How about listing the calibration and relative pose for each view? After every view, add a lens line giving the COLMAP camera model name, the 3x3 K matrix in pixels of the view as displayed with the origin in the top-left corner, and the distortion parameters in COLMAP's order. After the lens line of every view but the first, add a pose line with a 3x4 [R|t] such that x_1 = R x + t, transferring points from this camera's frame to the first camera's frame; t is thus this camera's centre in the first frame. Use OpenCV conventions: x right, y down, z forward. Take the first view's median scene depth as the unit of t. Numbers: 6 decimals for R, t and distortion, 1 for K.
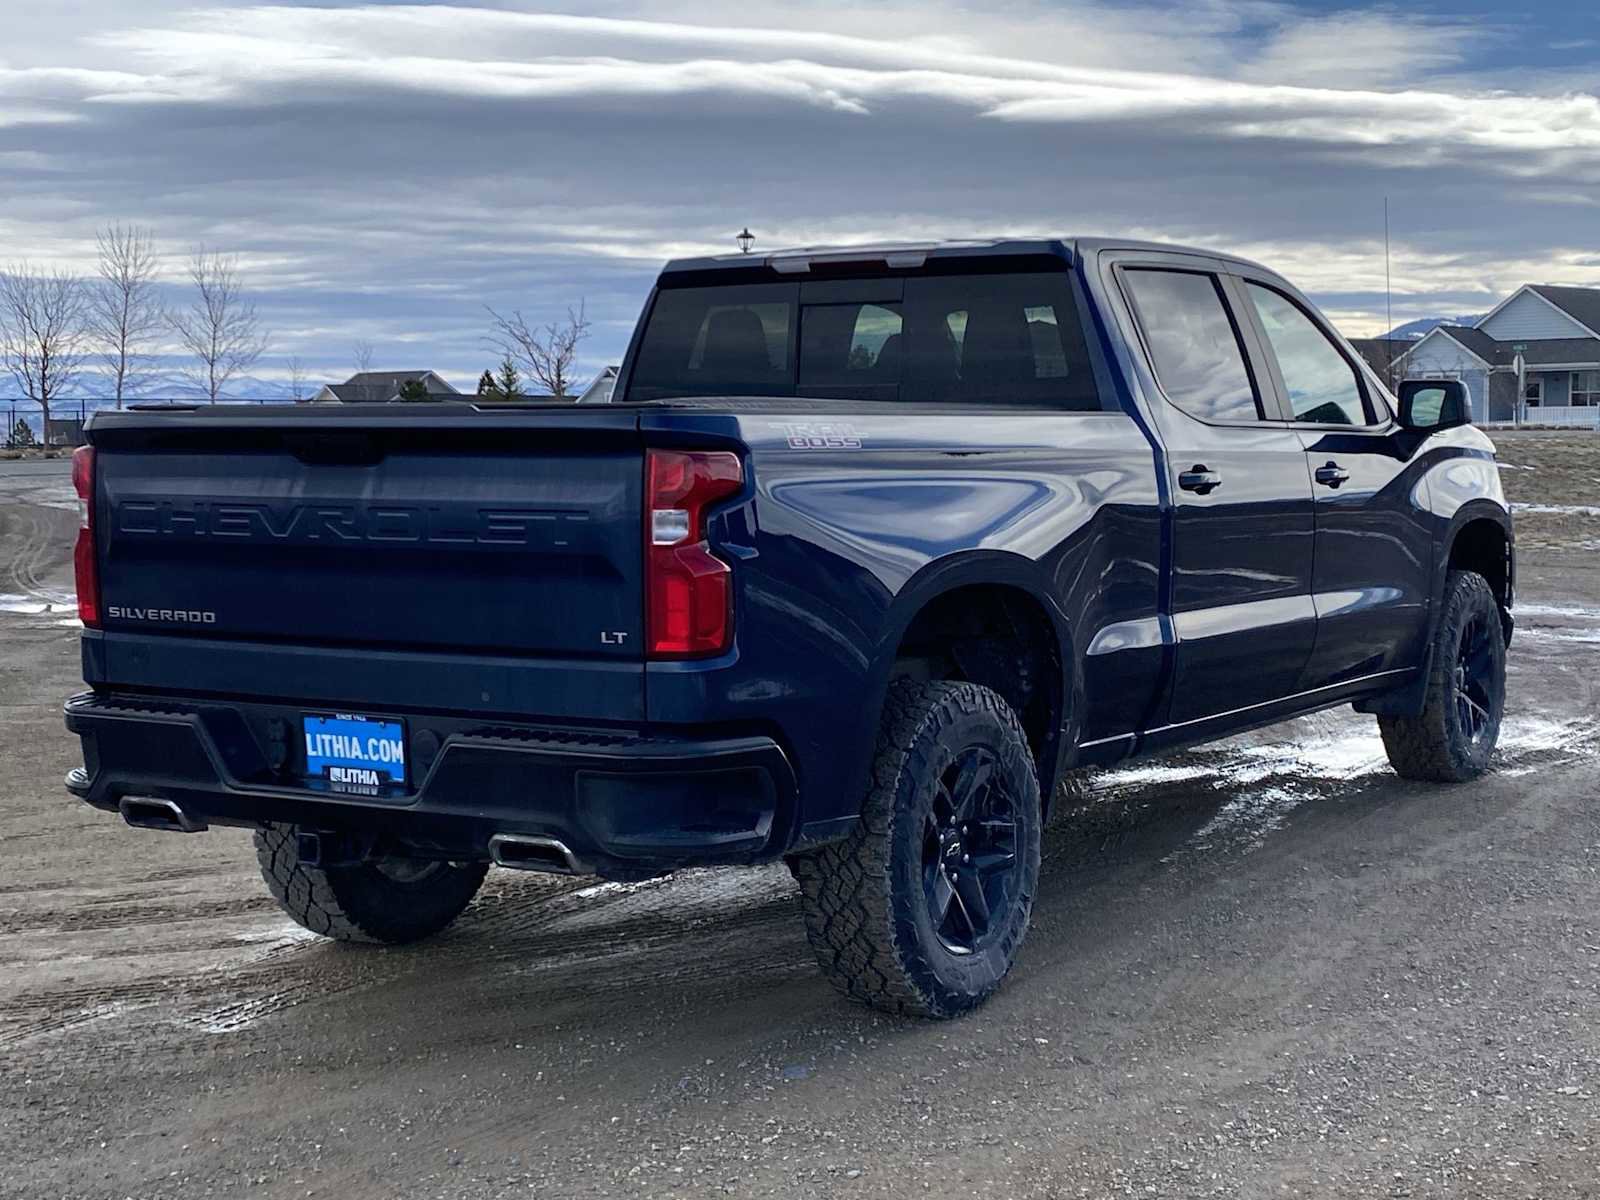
lens RADIAL K [[2471.4, 0, 796.2], [0, 2471.4, 548.5], [0, 0, 1]] dist [0.112308, -0.079090]
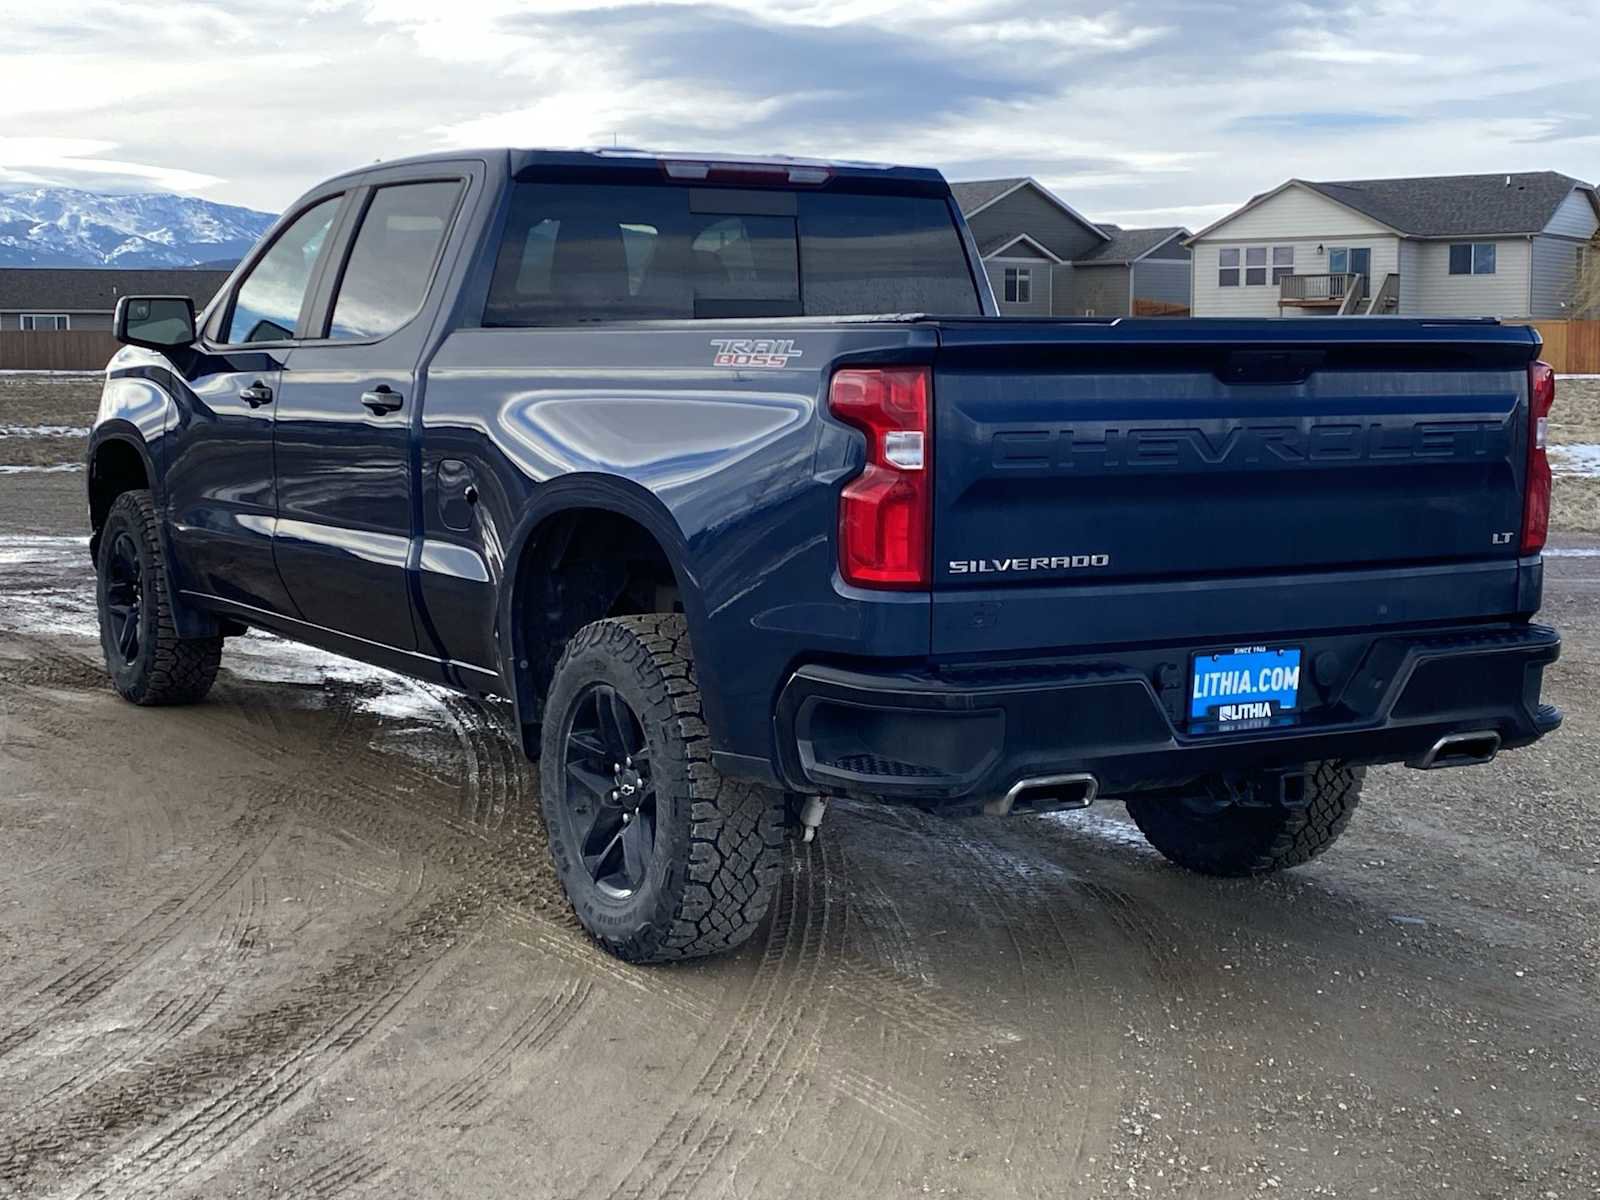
lens RADIAL K [[2470.8, 0, 767.0], [0, 2470.8, 593.9], [0, 0, 1]] dist [0.199273, -0.587719]
pose [[0.463269, -0.084611, 0.882170, -0.900247], [0.041288, 0.996412, 0.073886, -0.025527], [-0.885256, 0.002194, 0.465100, 0.587868]]
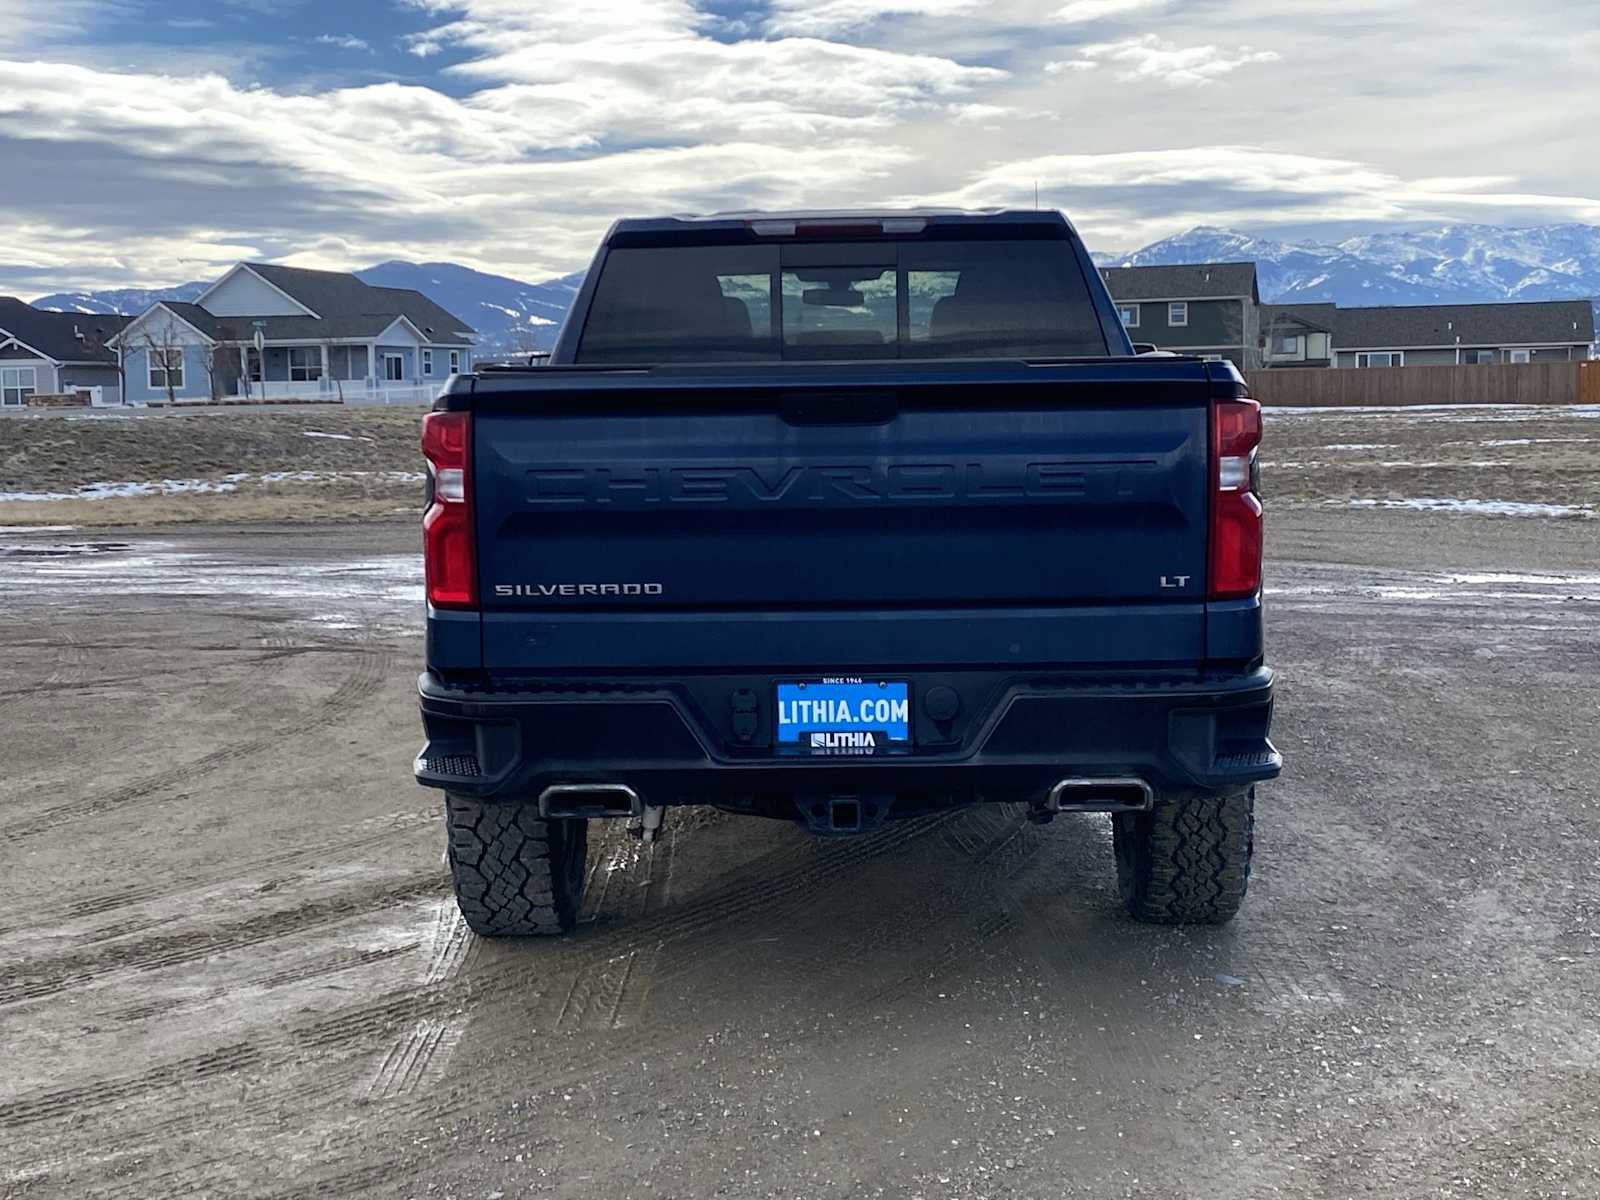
lens RADIAL K [[2470.8, 0, 767.0], [0, 2470.8, 593.9], [0, 0, 1]] dist [0.199273, -0.587719]
pose [[0.861357, -0.051773, 0.505354, -0.571660], [0.037973, 0.998572, 0.037579, -0.003640], [-0.506578, -0.013179, 0.862093, 0.136505]]
